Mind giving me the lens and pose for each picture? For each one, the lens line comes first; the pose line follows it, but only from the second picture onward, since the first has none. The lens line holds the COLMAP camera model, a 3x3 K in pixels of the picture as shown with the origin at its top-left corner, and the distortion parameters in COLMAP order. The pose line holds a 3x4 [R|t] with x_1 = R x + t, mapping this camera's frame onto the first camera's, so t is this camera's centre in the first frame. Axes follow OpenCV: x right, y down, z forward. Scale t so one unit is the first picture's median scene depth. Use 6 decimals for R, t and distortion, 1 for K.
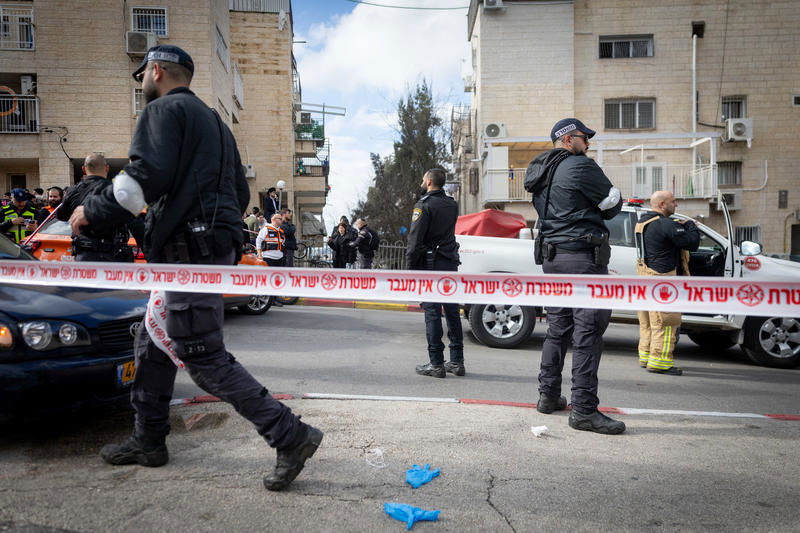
lens RADIAL K [[555.9, 0, 400.0], [0, 555.9, 266.5], [0, 0, 1]] dist [-0.000662, 0.002275]
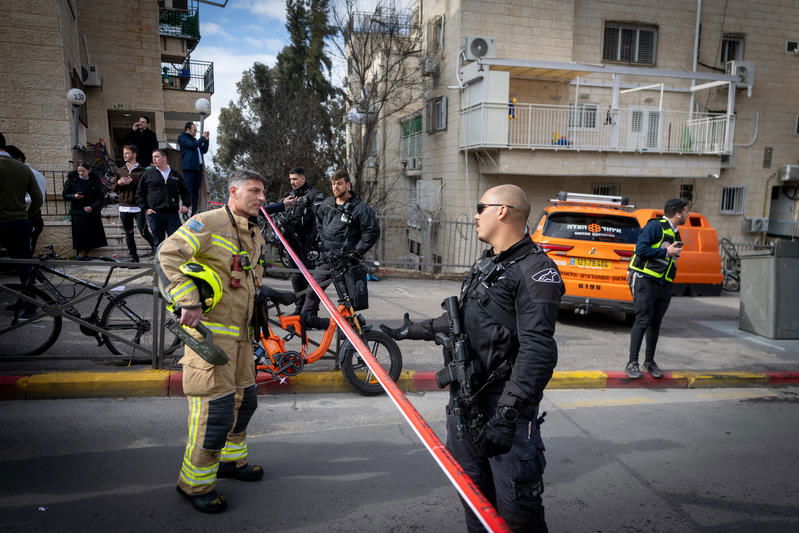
lens RADIAL K [[555.2, 0, 399.5], [0, 555.2, 266.5], [0, 0, 1]] dist [-0.000662, 0.002275]
pose [[0.948360, -0.023632, 0.316316, -0.175497], [-0.017165, 0.991936, 0.125568, -0.046785], [-0.316733, -0.124514, 0.940307, 0.305760]]
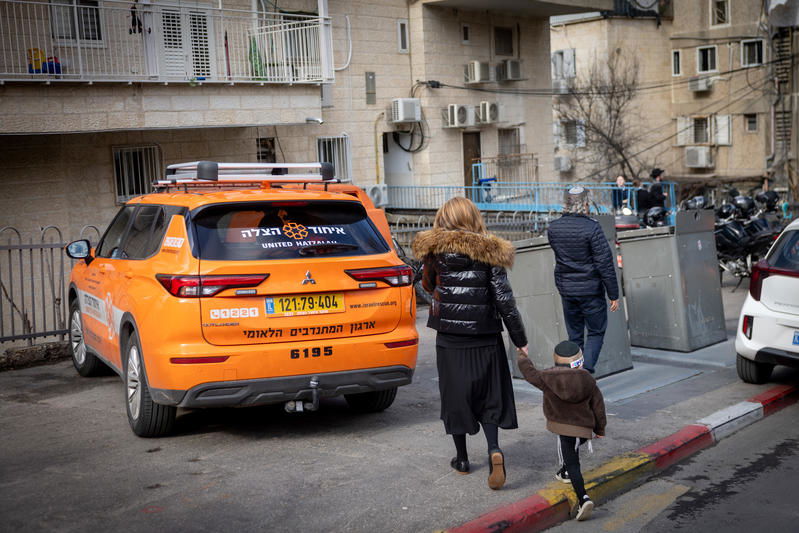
lens RADIAL K [[1045.0, 0, 399.5], [0, 1045.0, 266.5], [0, 0, 1]] dist [-0.008385, -0.068153]
pose [[0.570994, -0.119391, 0.812227, -0.183515], [0.059163, 0.992781, 0.104339, -0.048309], [-0.818820, -0.011523, 0.573935, 0.352460]]
